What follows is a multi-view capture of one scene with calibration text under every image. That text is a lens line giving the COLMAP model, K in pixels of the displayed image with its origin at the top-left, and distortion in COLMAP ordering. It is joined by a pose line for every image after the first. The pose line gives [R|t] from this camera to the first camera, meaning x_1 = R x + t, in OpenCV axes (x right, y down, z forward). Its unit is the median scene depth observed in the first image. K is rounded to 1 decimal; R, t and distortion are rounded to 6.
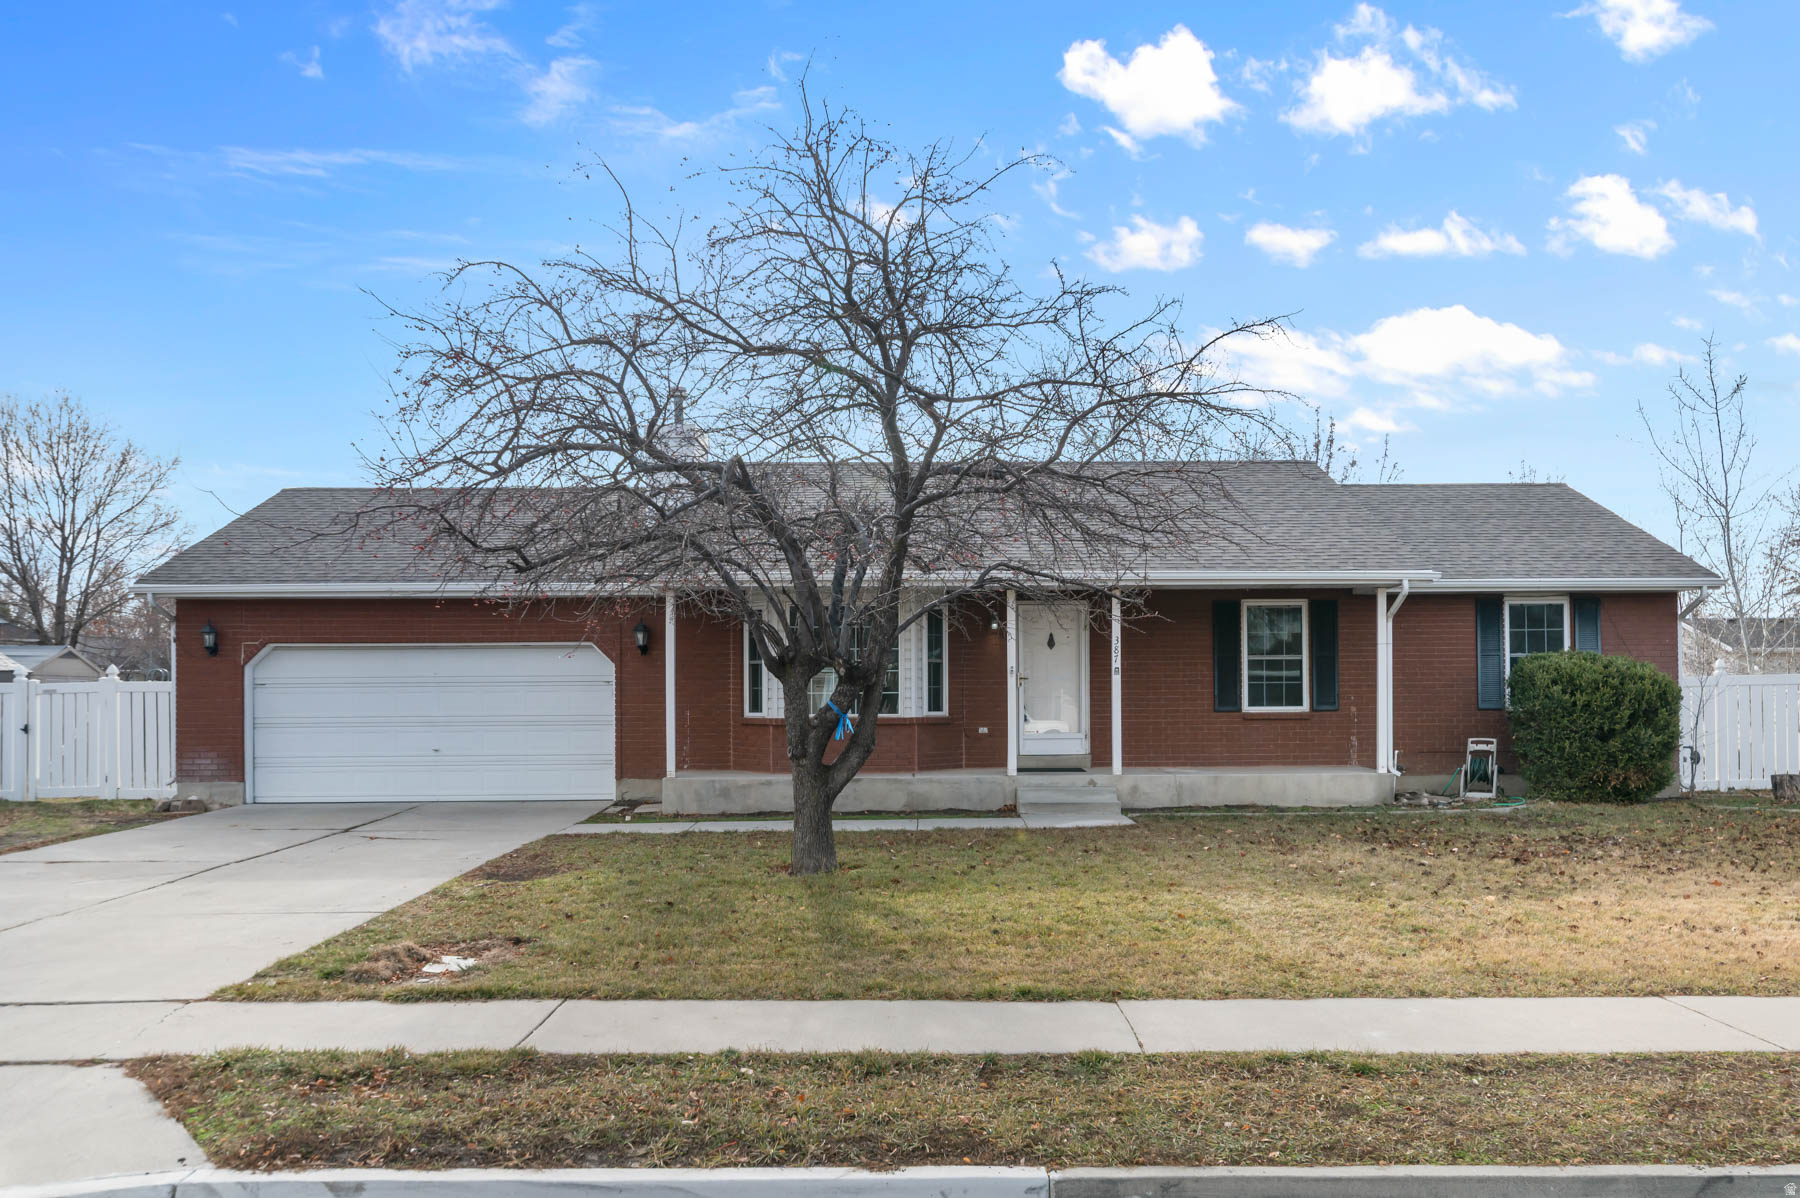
lens RADIAL K [[1442.9, 0, 899.6], [0, 1442.9, 602.7], [0, 0, 1]] dist [-0.002403, -0.000558]
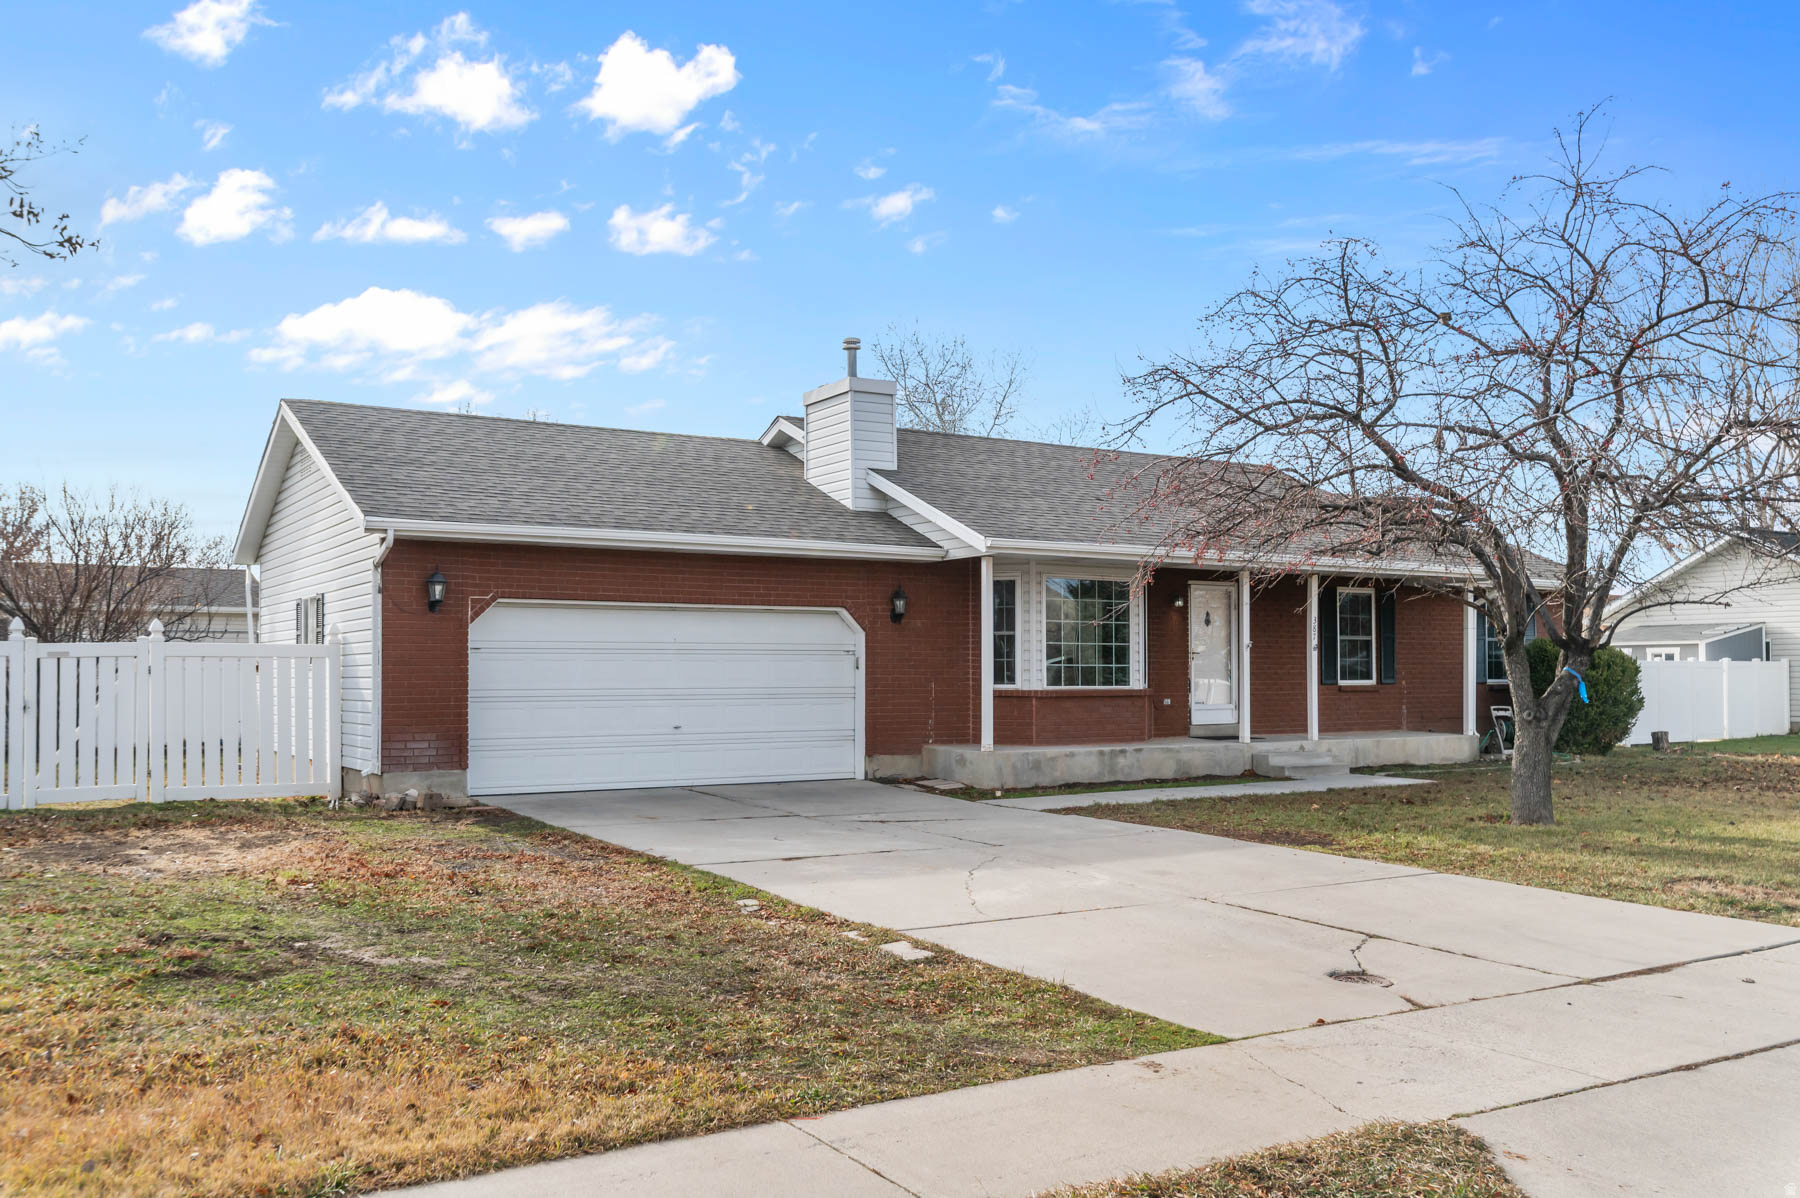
lens RADIAL K [[1531.2, 0, 901.2], [0, 1531.2, 605.7], [0, 0, 1]] dist [-0.004015, -0.000418]
pose [[0.851540, 0.028873, 0.523494, -0.702992], [-0.038780, 0.999216, 0.007970, 0.016803], [-0.522853, -0.027087, 0.851992, 0.148530]]
